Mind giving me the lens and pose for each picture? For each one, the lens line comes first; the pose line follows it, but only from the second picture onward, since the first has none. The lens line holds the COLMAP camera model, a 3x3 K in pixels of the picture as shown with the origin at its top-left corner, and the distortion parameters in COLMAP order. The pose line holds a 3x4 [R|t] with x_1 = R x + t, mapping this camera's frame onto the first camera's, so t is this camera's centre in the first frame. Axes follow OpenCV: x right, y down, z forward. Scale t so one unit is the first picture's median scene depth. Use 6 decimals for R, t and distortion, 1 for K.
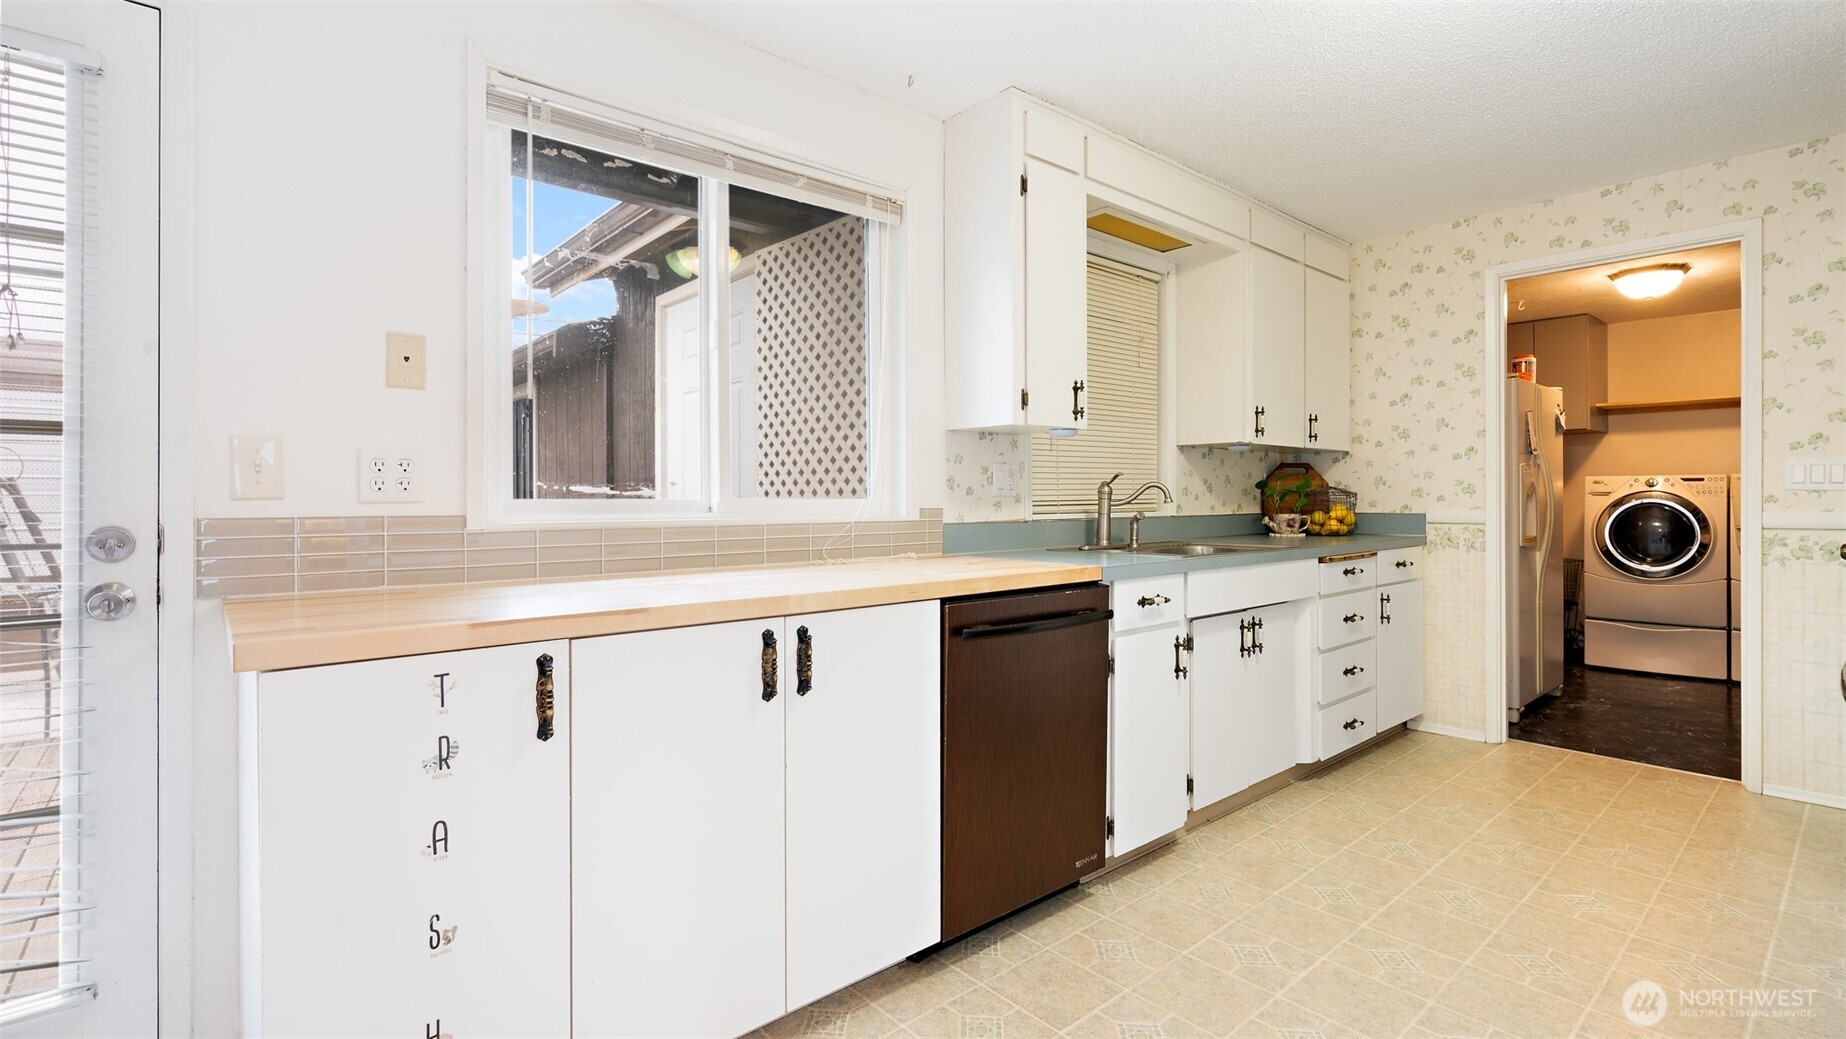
lens RADIAL K [[811.5, 0, 927.2], [0, 811.5, 504.9], [0, 0, 1]] dist [-0.012143, 0.006408]
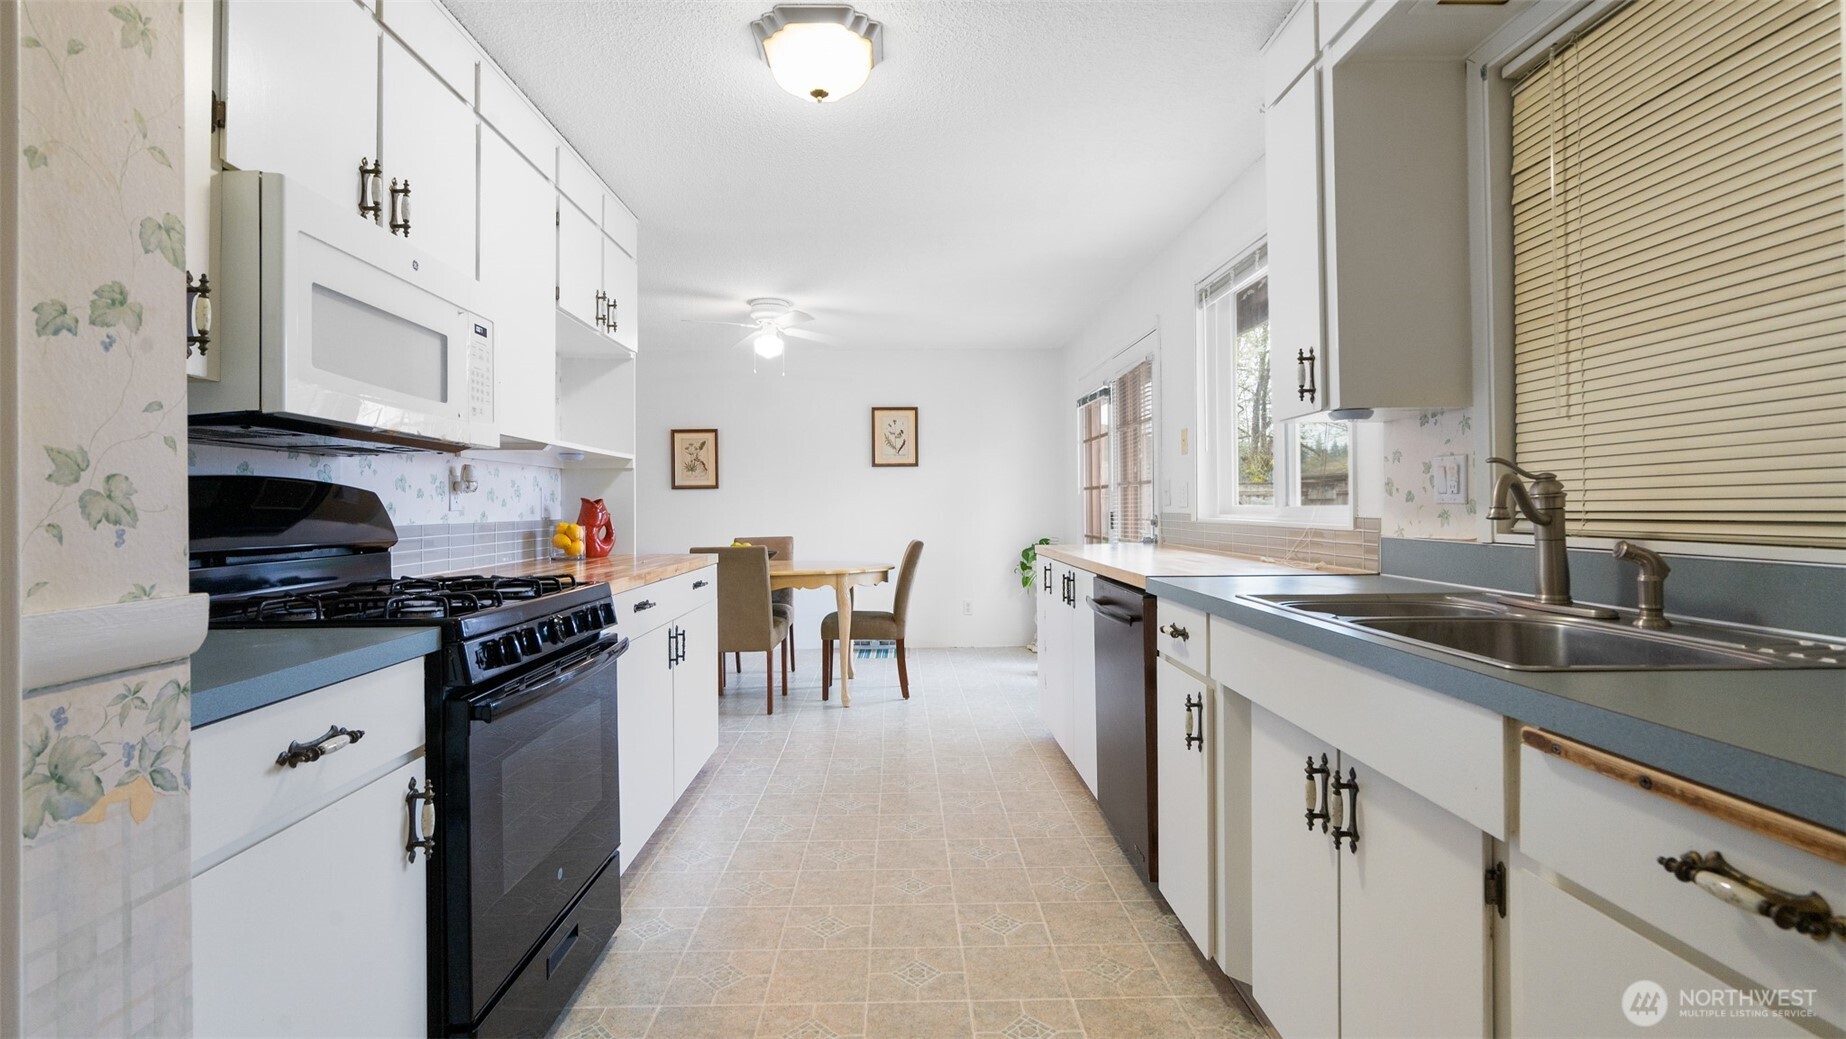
lens RADIAL K [[811.5, 0, 927.2], [0, 811.5, 504.9], [0, 0, 1]] dist [-0.012143, 0.006408]
pose [[-0.615147, 0.007367, -0.788378, 1.144995], [0.005843, 0.999971, 0.004785, -0.019723], [0.788391, -0.001663, -0.615172, 1.372972]]
